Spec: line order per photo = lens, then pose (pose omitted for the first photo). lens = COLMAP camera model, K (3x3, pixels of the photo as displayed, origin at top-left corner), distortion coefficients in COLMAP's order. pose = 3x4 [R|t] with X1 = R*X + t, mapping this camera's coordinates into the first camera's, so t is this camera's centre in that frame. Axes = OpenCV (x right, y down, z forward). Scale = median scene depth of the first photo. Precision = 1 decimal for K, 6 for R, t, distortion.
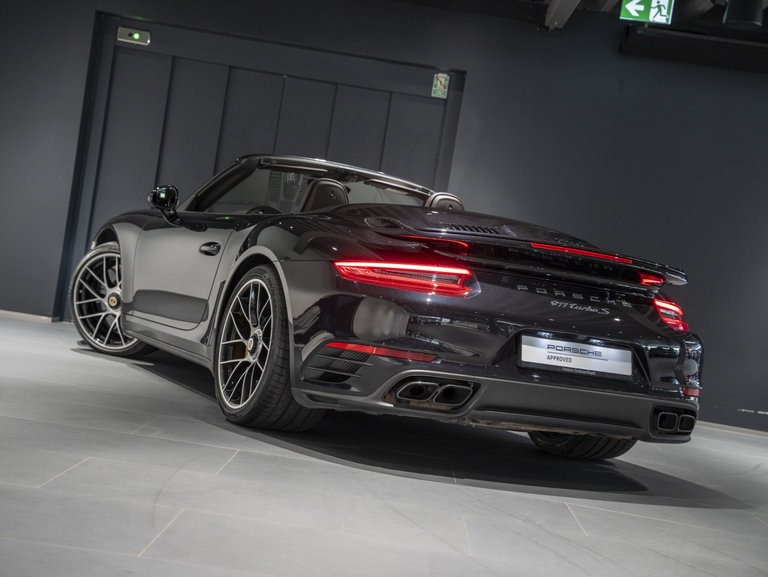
lens RADIAL K [[1209.2, 0, 366.9], [0, 1209.2, 286.9], [0, 0, 1]] dist [0.301035, 0.000000]
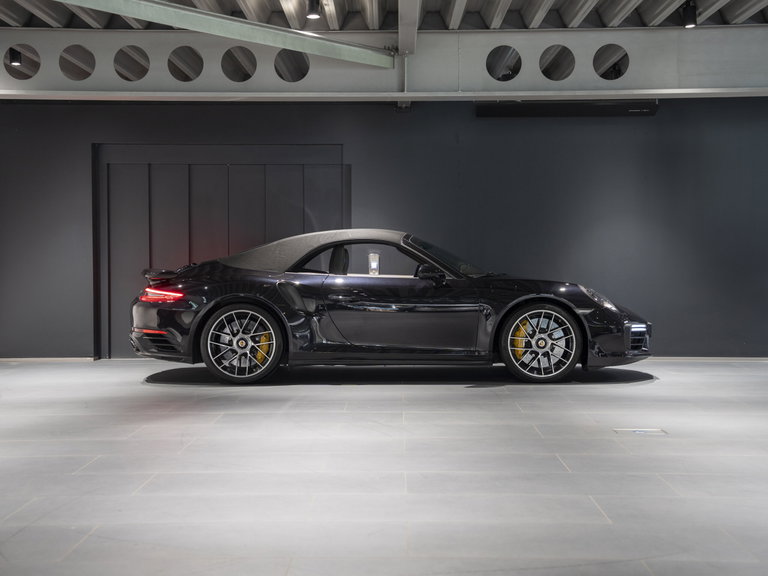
lens RADIAL K [[1246.5, 0, 380.4], [0, 1246.5, 284.4], [0, 0, 1]] dist [0.259328, 0.000000]
pose [[0.987575, -0.156991, 0.007006, 0.079033], [0.156929, 0.987572, 0.008618, -0.019662], [-0.008272, -0.007411, 0.999938, -0.481956]]
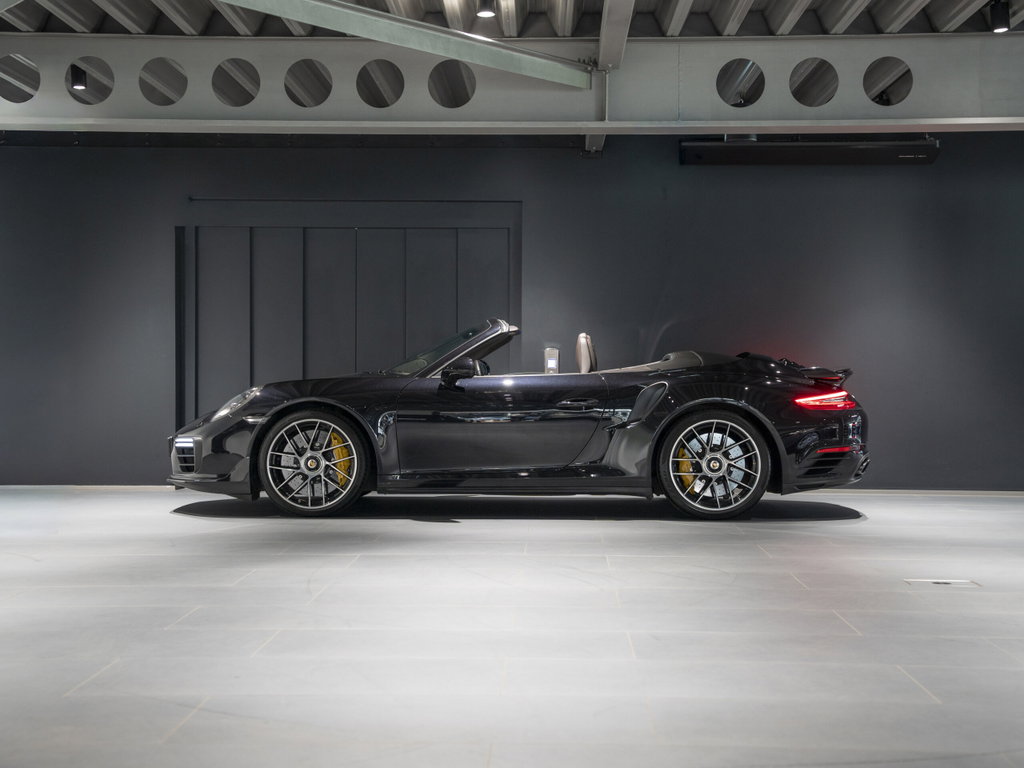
lens RADIAL K [[1619.3, 0, 510.0], [0, 1619.3, 386.1], [0, 0, 1]] dist [0.232157, 0.000000]
pose [[0.988550, -0.150892, -0.000879, 0.047538], [0.150881, 0.988520, -0.007984, -0.005172], [0.002073, 0.007760, 0.999968, -0.427962]]
